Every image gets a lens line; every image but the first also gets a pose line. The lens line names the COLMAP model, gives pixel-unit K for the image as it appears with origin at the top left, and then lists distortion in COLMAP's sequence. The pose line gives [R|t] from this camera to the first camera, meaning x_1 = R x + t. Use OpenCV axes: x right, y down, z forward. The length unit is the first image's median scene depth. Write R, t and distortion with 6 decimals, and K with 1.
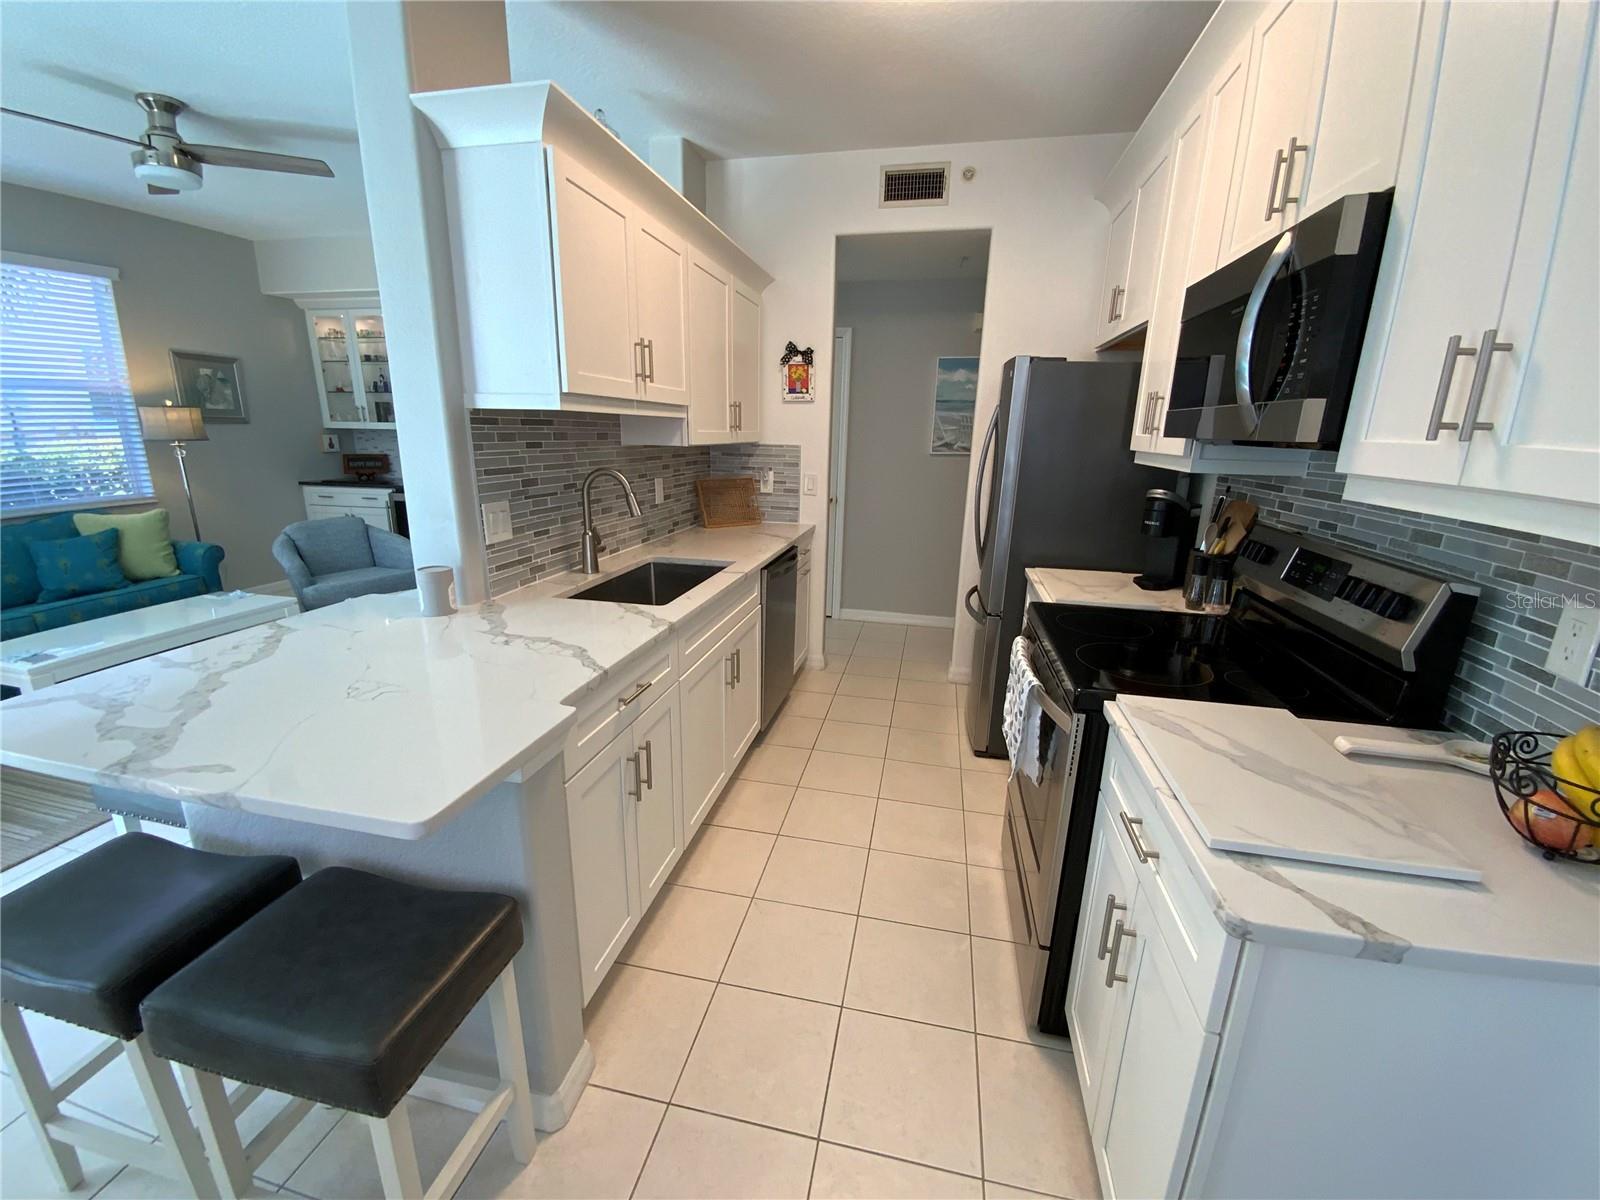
lens RADIAL K [[650.9, 0, 796.3], [0, 650.9, 597.6], [0, 0, 1]] dist [0.006700, -0.008409]
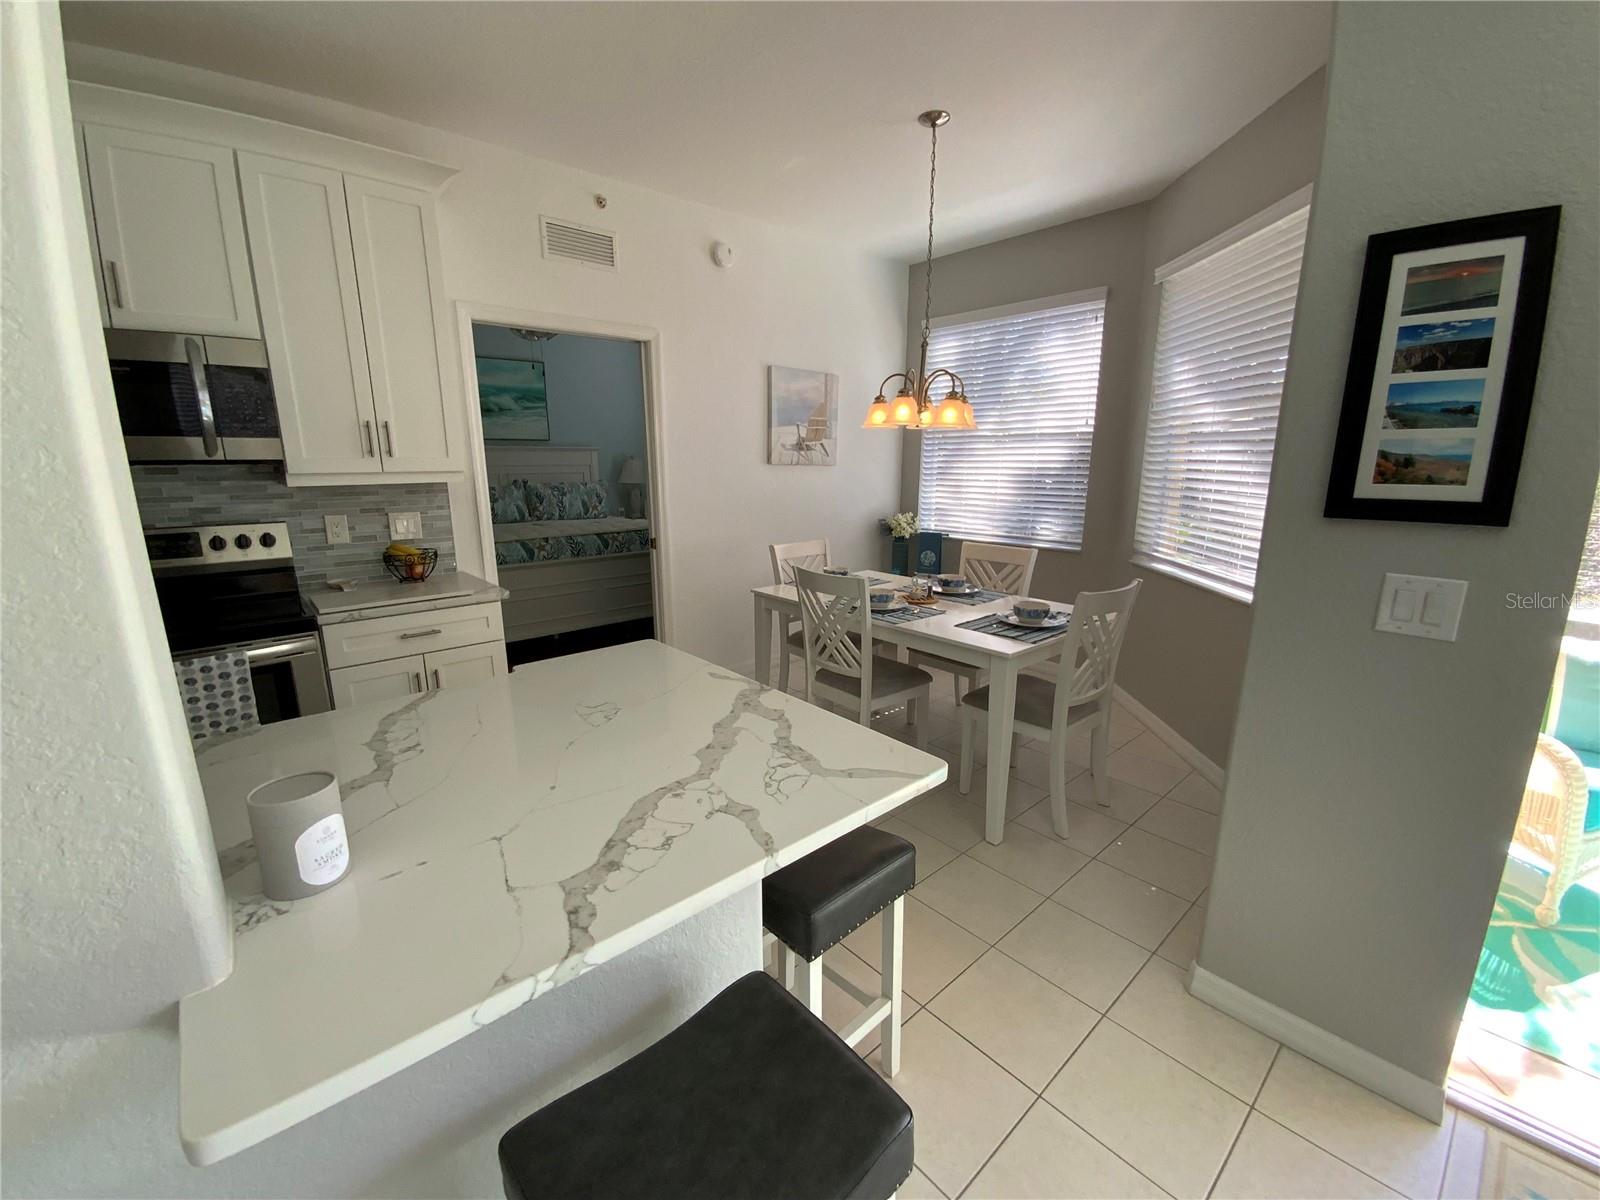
lens RADIAL K [[650.9, 0, 792.6], [0, 650.9, 605.9], [0, 0, 1]] dist [0.006700, -0.008409]
pose [[-0.802648, -0.149459, 0.577424, -1.045265], [0.137877, 0.895383, 0.423415, -0.289247], [-0.580299, 0.419466, -0.698070, 1.042726]]
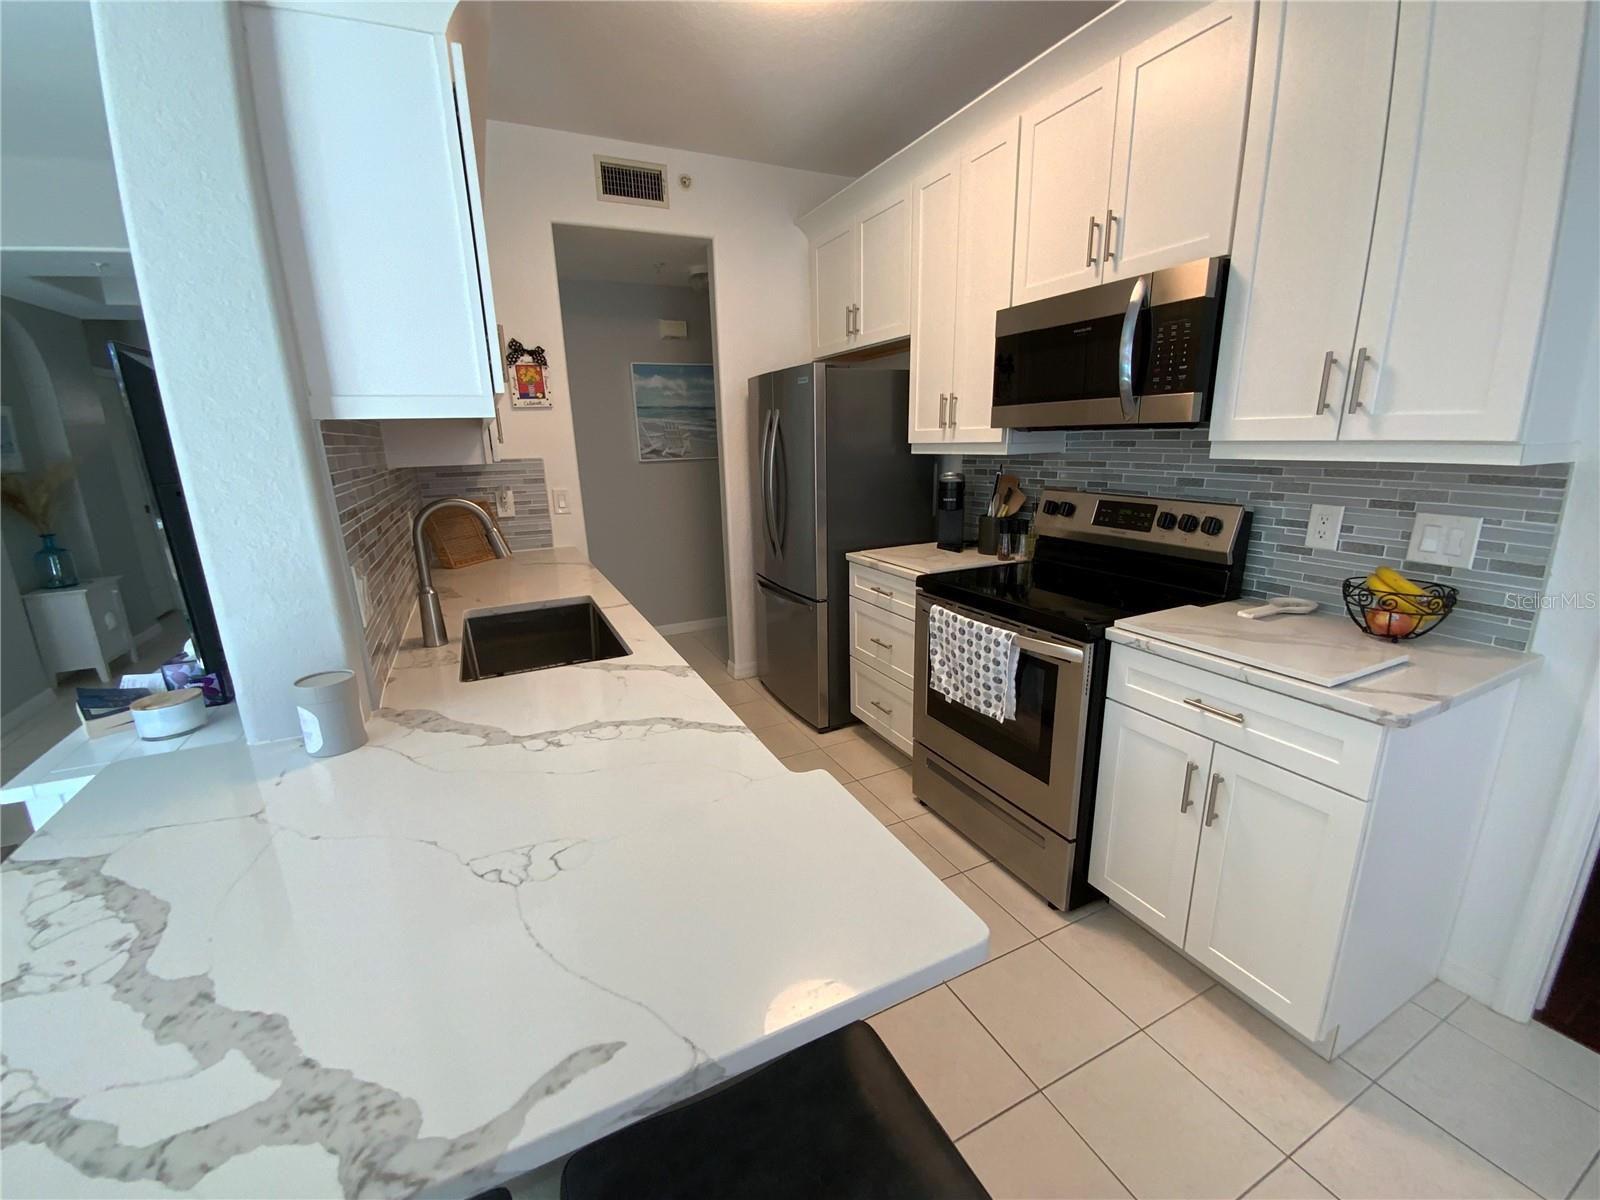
lens RADIAL K [[650.9, 0, 800.1], [0, 650.9, 594.6], [0, 0, 1]] dist [0.006700, -0.008409]
pose [[0.785554, -0.185136, 0.590448, -0.542441], [0.194861, 0.979659, 0.047924, -0.062339], [-0.587311, 0.077408, 0.805651, 0.226514]]
